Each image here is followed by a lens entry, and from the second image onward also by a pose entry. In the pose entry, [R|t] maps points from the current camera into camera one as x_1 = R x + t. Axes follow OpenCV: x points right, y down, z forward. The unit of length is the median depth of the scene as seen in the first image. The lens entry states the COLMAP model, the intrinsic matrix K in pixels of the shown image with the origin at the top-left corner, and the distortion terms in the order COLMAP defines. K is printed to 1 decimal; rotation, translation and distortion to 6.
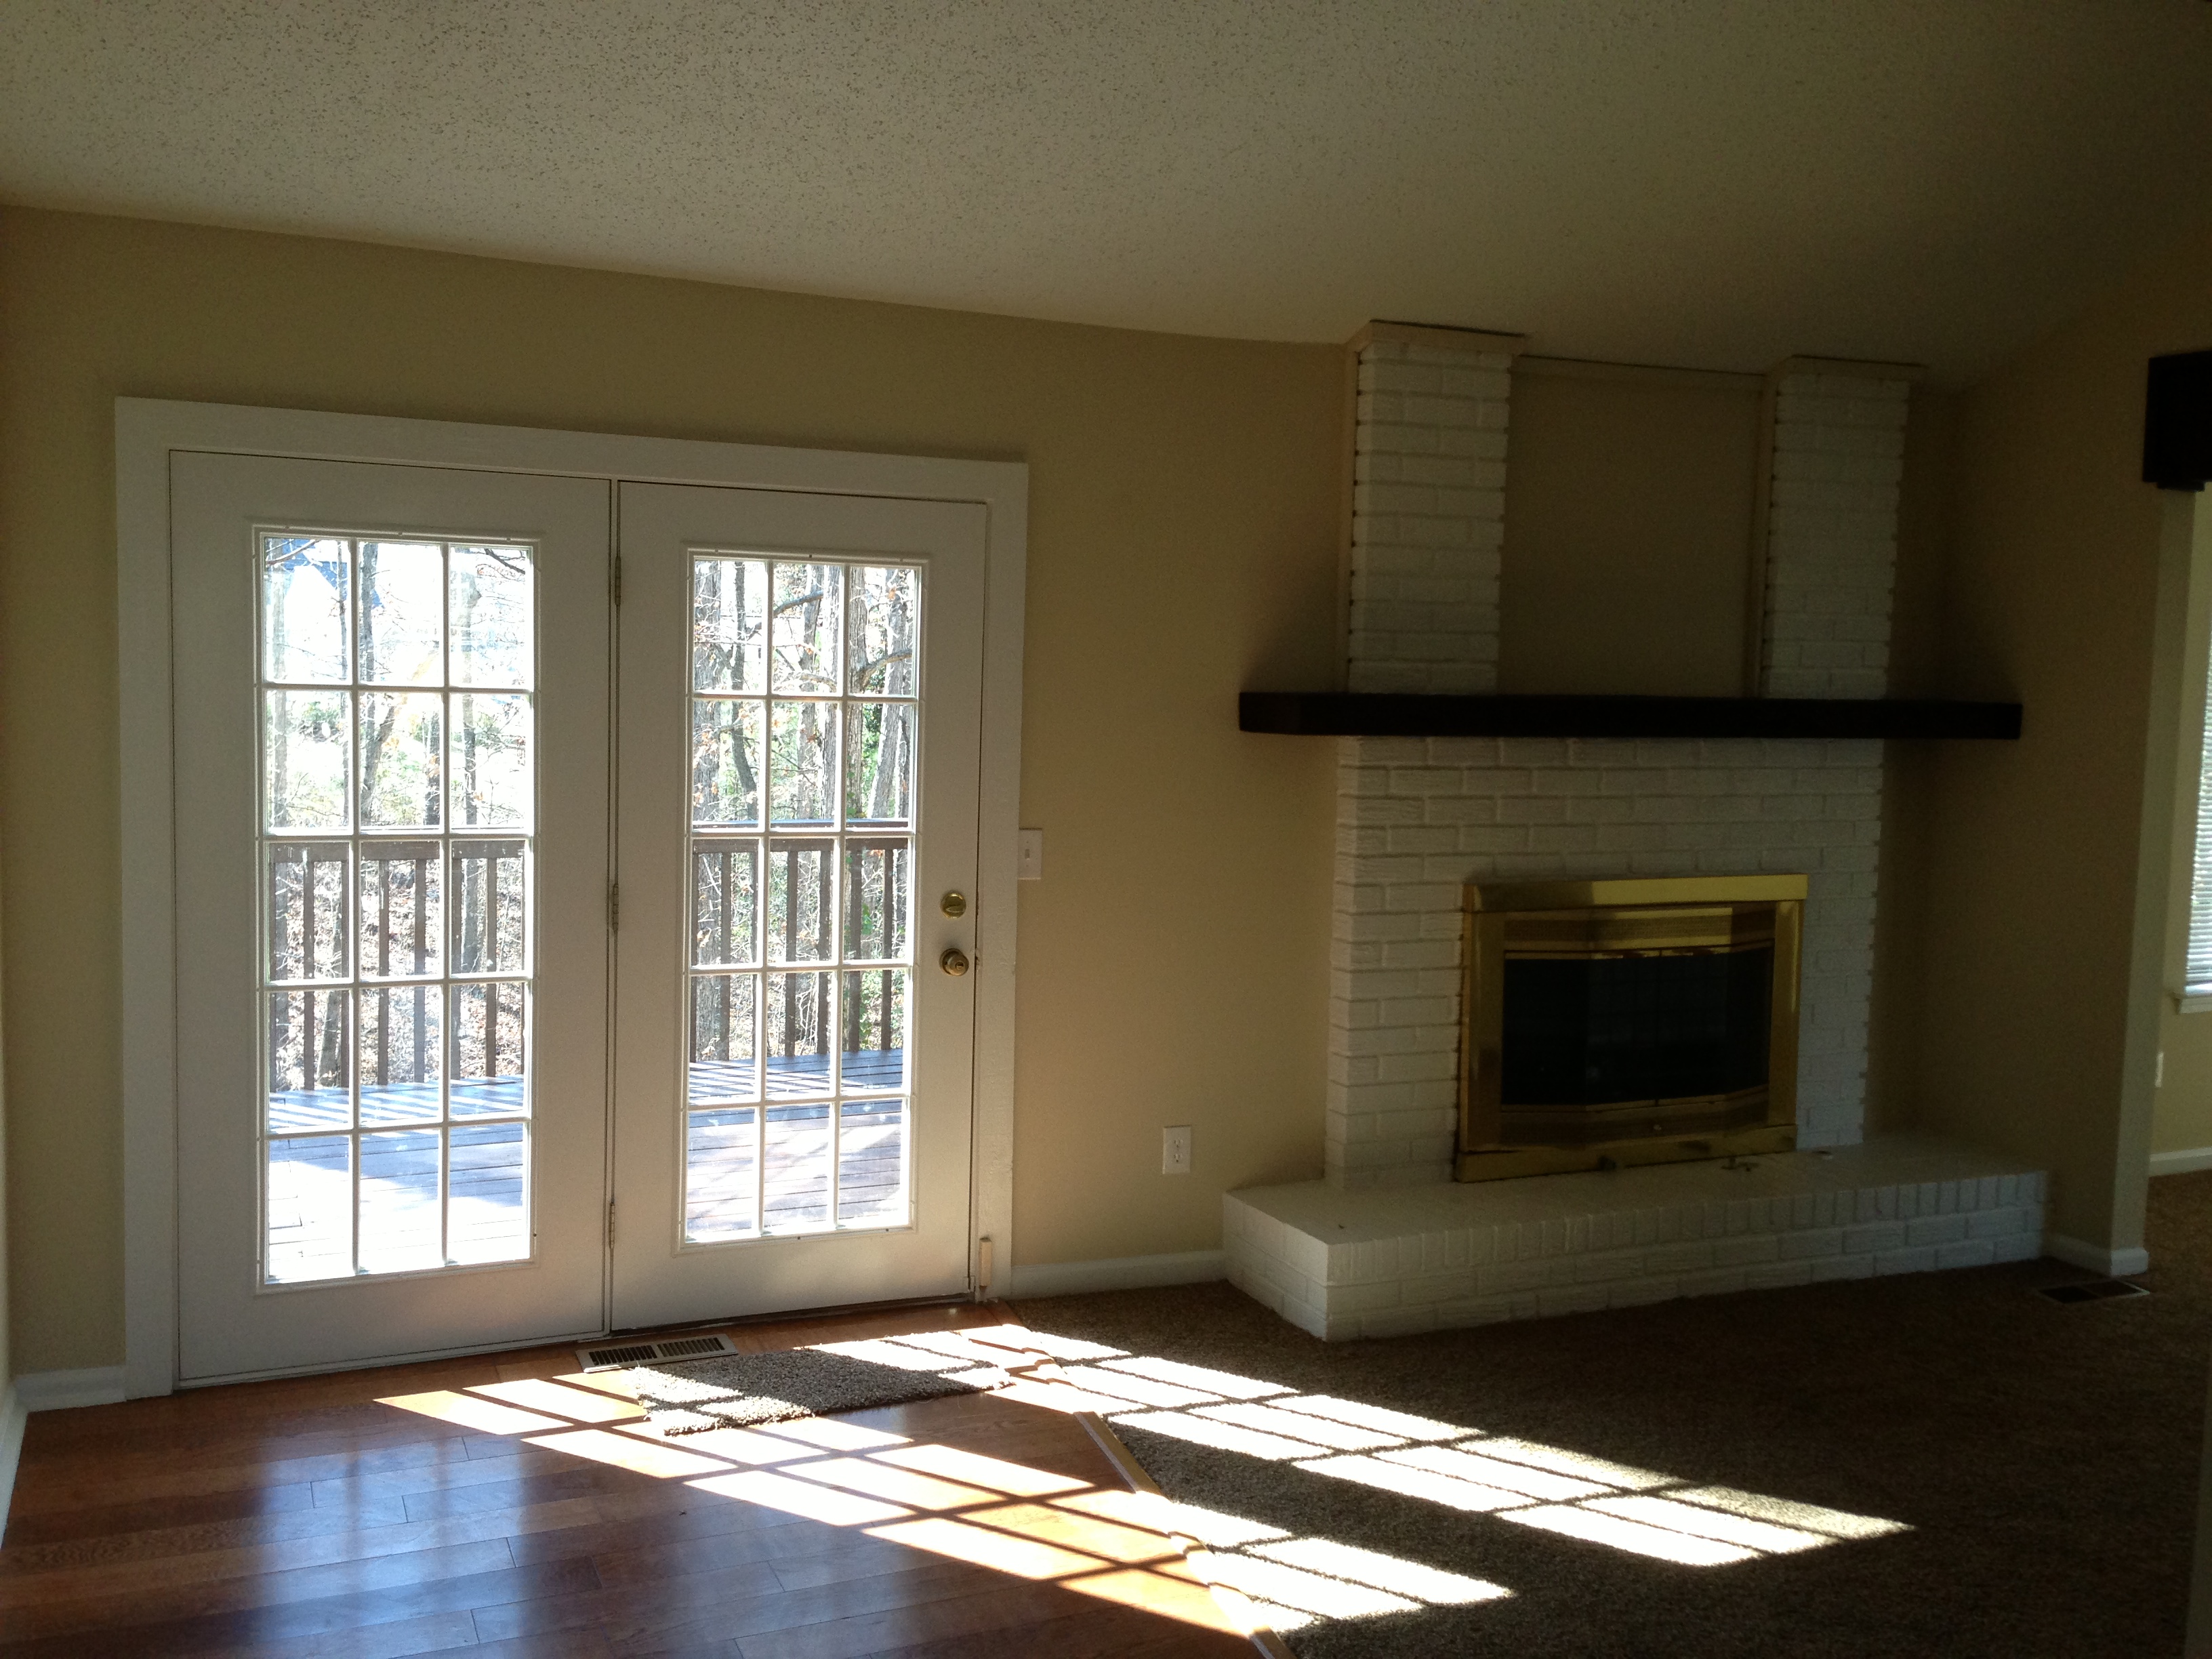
lens RADIAL K [[2085.1, 0, 1165.9], [0, 2085.1, 887.7], [0, 0, 1]] dist [0.117390, -0.203986]
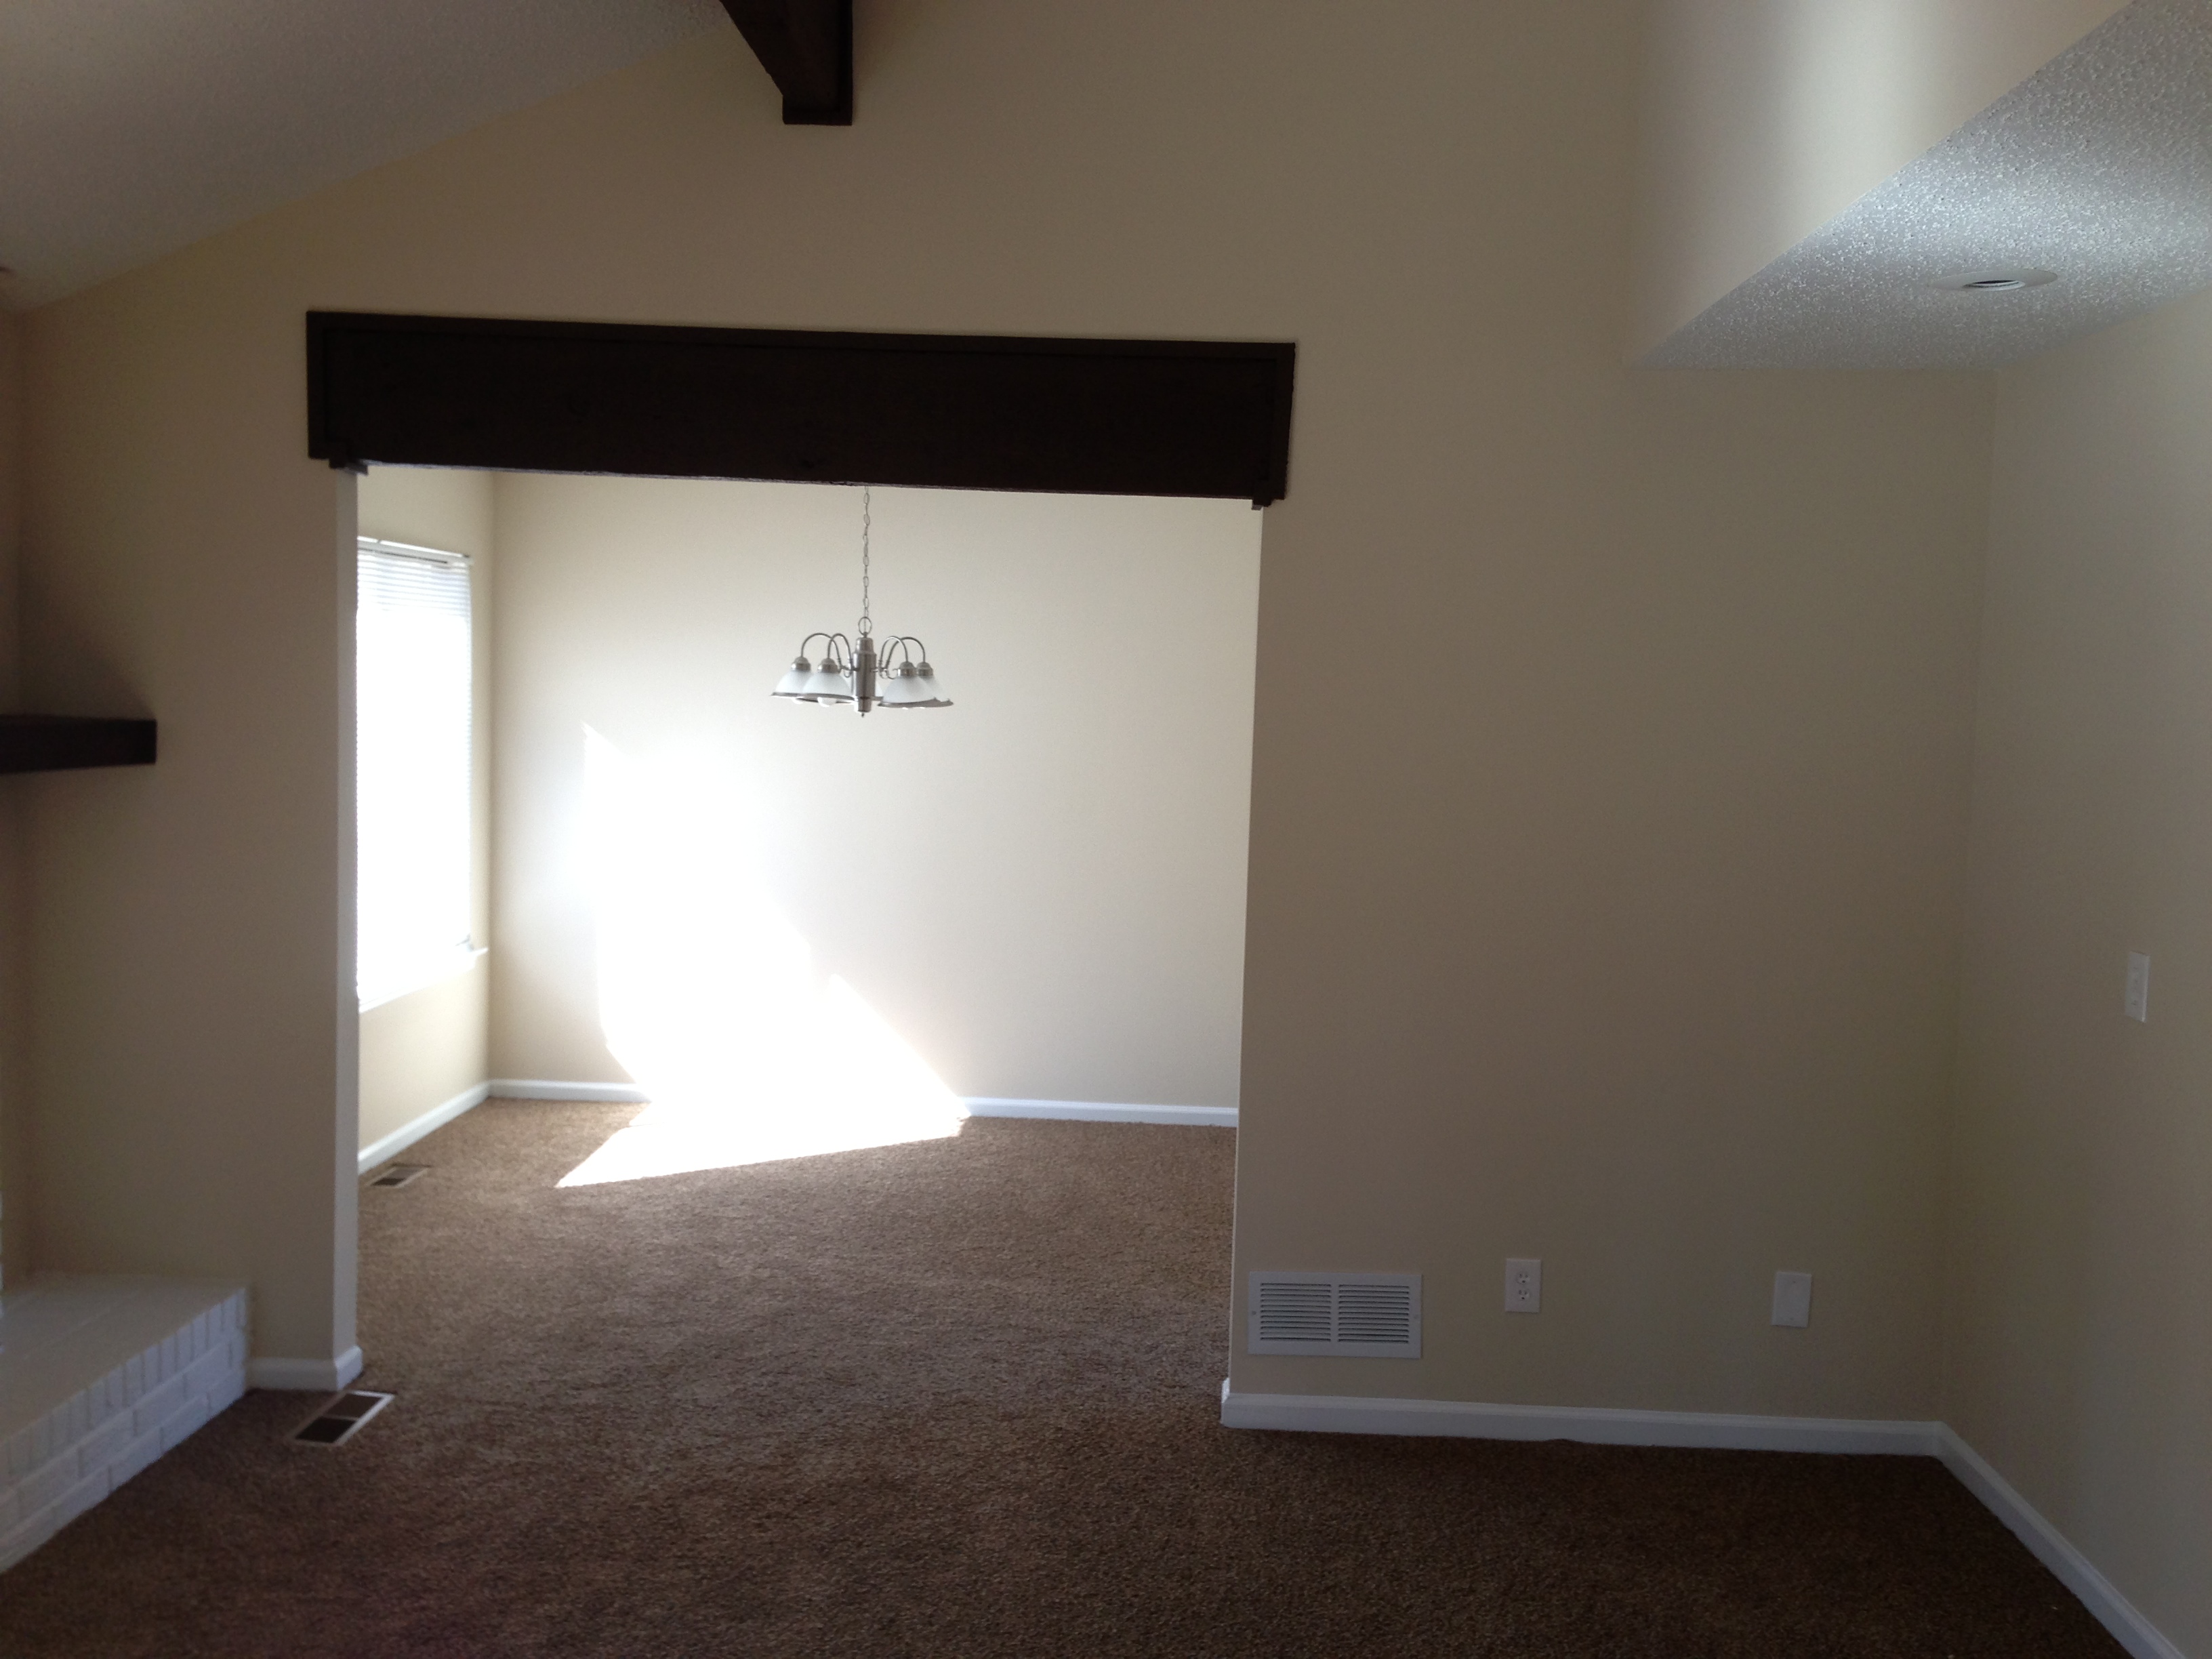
lens RADIAL K [[2000.2, 0, 1106.9], [0, 2000.2, 858.5], [0, 0, 1]] dist [0.111468, -0.174819]
pose [[0.450740, -0.085871, 0.888515, -0.135070], [0.082865, 0.995089, 0.054134, -0.052644], [-0.888801, 0.049226, 0.455642, 0.375076]]
